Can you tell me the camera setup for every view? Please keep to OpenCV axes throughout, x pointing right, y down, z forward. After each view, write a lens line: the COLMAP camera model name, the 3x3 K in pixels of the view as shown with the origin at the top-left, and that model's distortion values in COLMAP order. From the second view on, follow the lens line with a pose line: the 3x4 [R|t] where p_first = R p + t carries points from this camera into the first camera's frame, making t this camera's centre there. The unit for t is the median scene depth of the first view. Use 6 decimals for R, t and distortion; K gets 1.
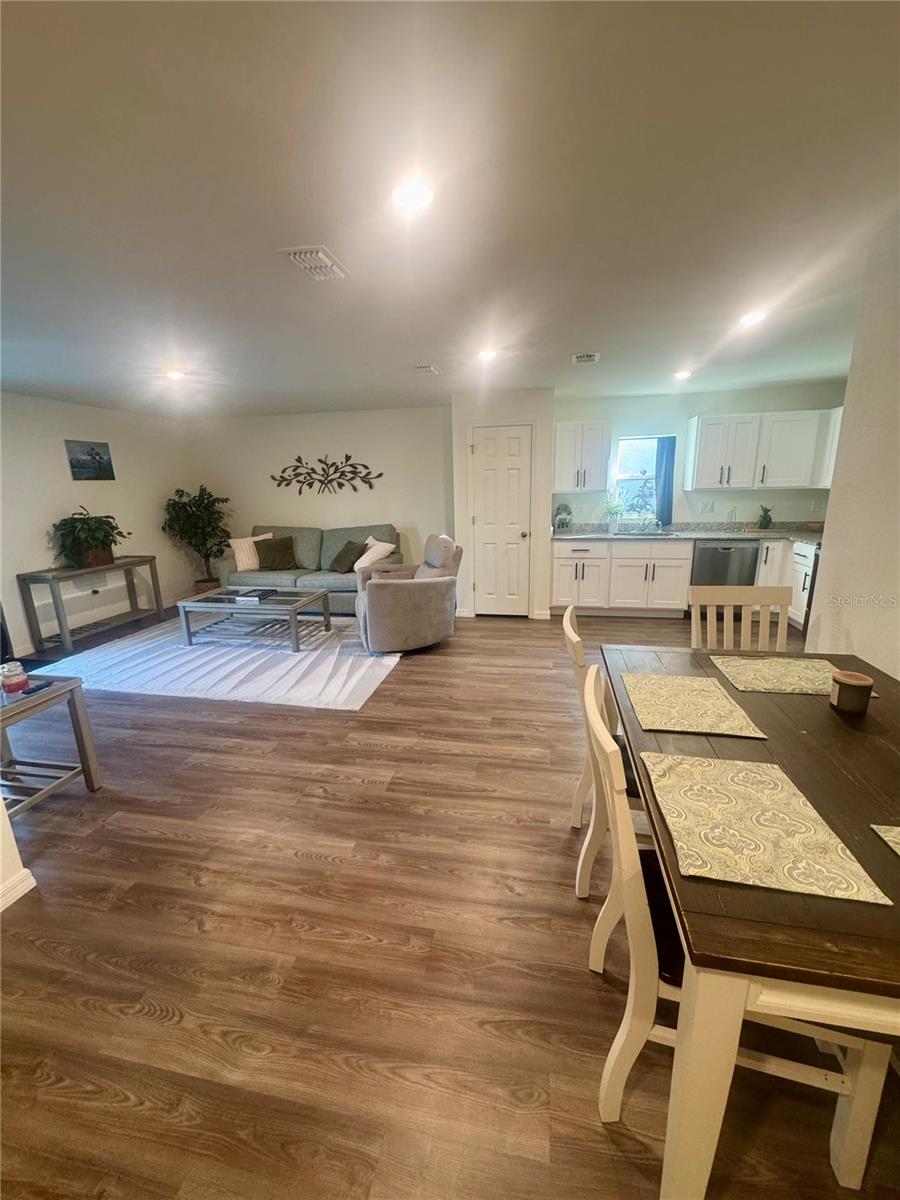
lens RADIAL K [[479.2, 0, 449.8], [0, 479.2, 601.4], [0, 0, 1]] dist [-0.003152, 0.000493]
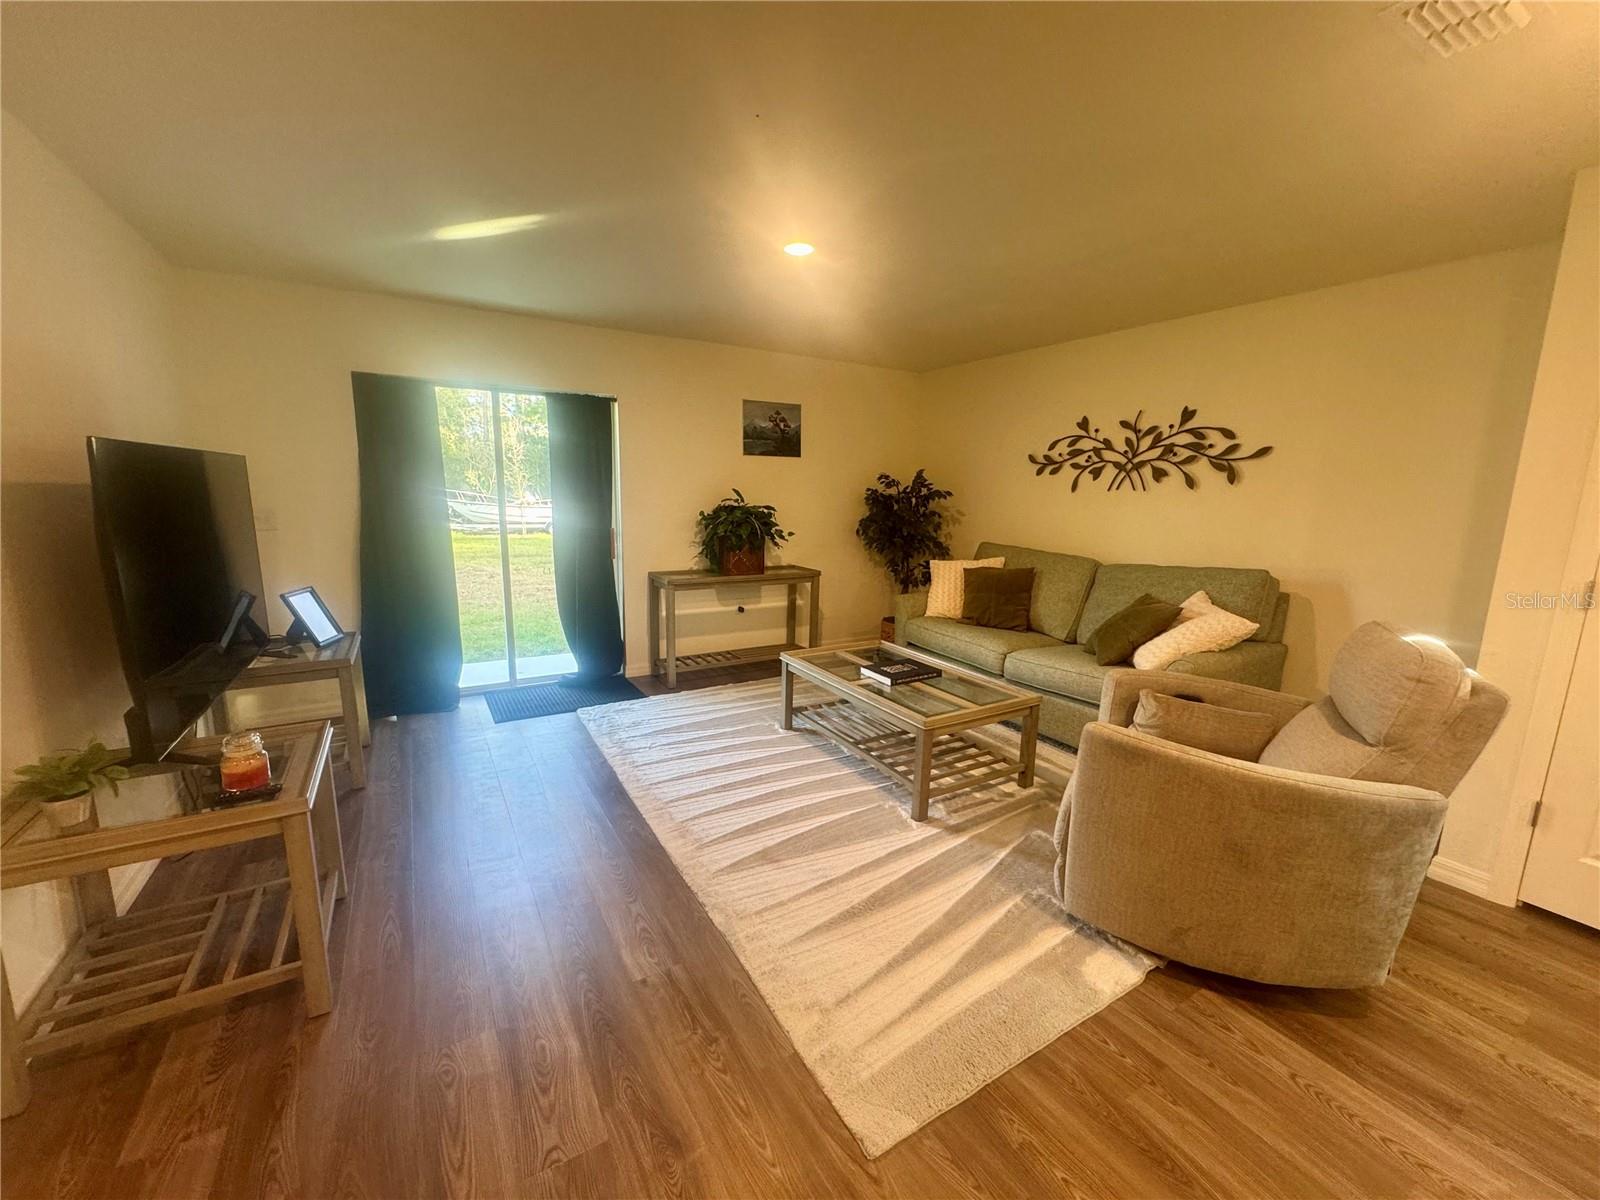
lens RADIAL K [[638.9, 0, 798.8], [0, 638.9, 603.1], [0, 0, 1]] dist [-0.003152, 0.000493]
pose [[0.671775, 0.166580, -0.721782, 0.007373], [-0.210463, 0.977153, 0.029636, -0.080282], [0.710228, 0.132000, 0.691486, 0.420979]]
